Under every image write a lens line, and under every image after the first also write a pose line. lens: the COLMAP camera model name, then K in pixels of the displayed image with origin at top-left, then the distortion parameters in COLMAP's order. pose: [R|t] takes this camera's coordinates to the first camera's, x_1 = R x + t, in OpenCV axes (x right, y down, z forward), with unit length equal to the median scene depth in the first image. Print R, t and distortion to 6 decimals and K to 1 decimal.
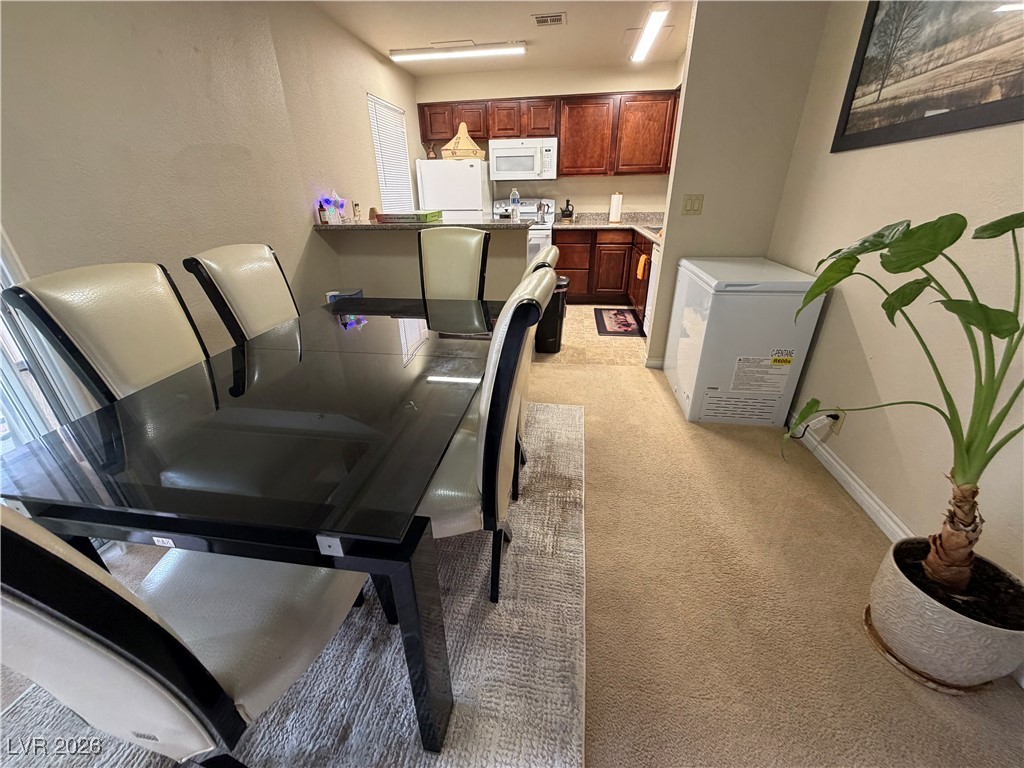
lens RADIAL K [[408.4, 0, 510.3], [0, 408.4, 385.1], [0, 0, 1]] dist [0.000875, 0.000170]
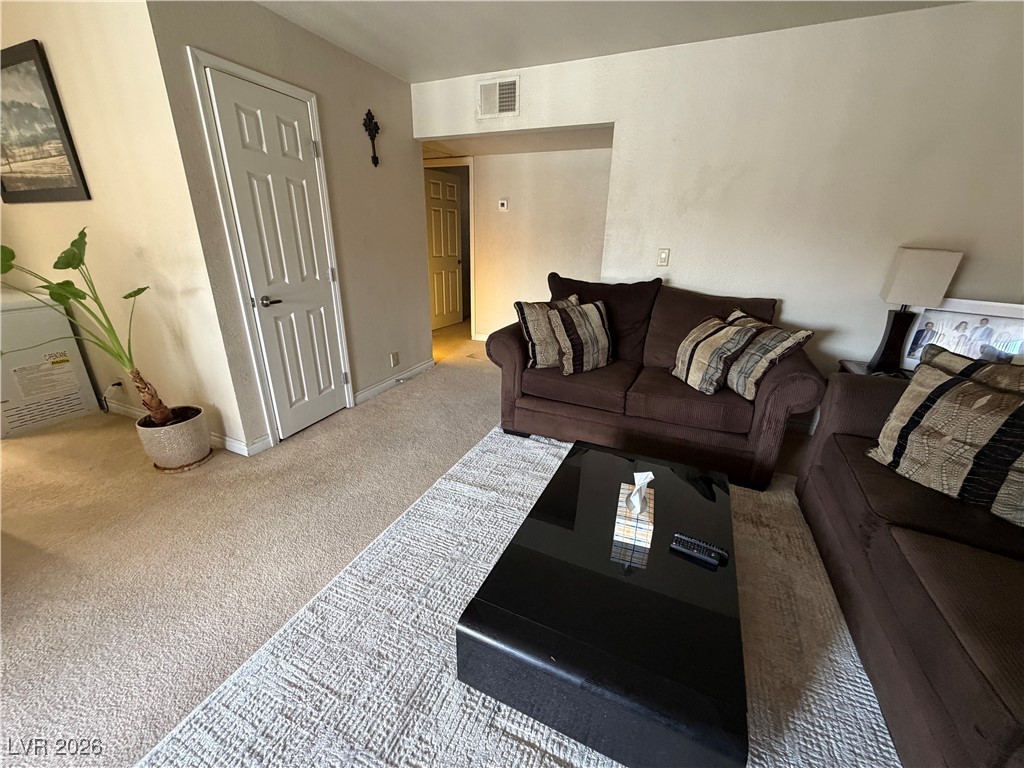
lens RADIAL K [[408.4, 0, 510.3], [0, 408.4, 385.1], [0, 0, 1]] dist [0.000875, 0.000170]
pose [[0.267958, -0.316745, 0.909874, -0.087276], [0.390036, 0.899222, 0.198171, 0.190872], [-0.880949, 0.301782, 0.364496, -0.426968]]
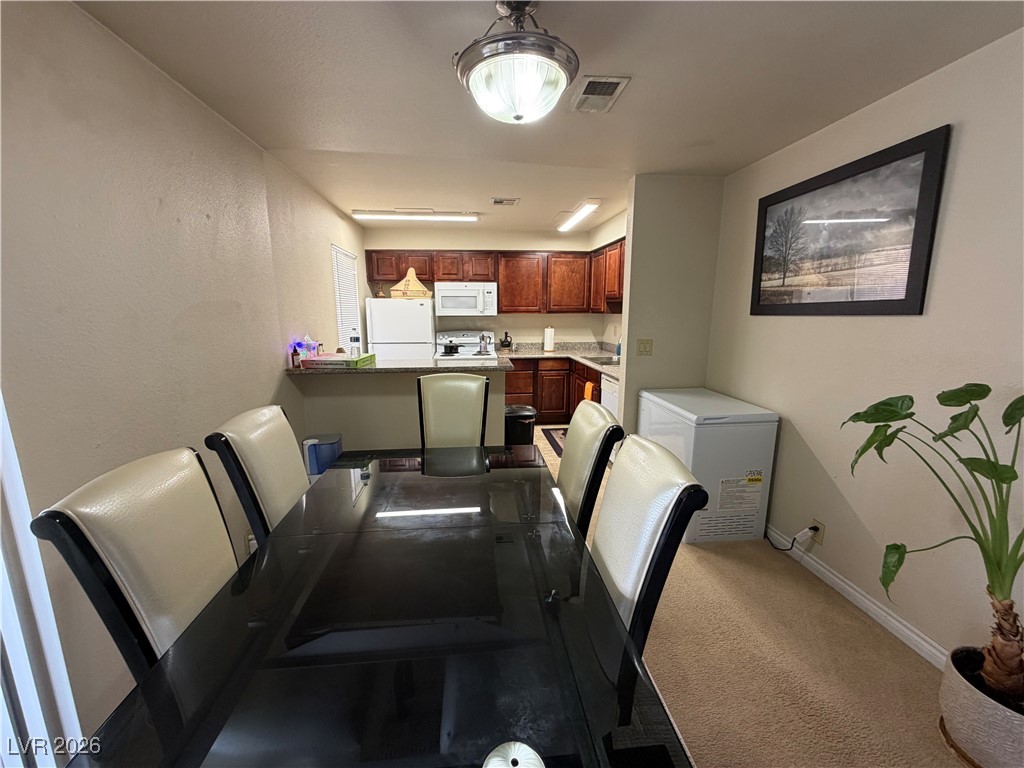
lens RADIAL K [[408.4, 0, 510.3], [0, 408.4, 385.1], [0, 0, 1]] dist [0.000875, 0.000170]
pose [[0.969112, -0.032376, 0.244488, -0.175146], [0.094590, 0.964326, -0.247241, -0.062156], [-0.227761, 0.262731, 0.937602, 0.005331]]
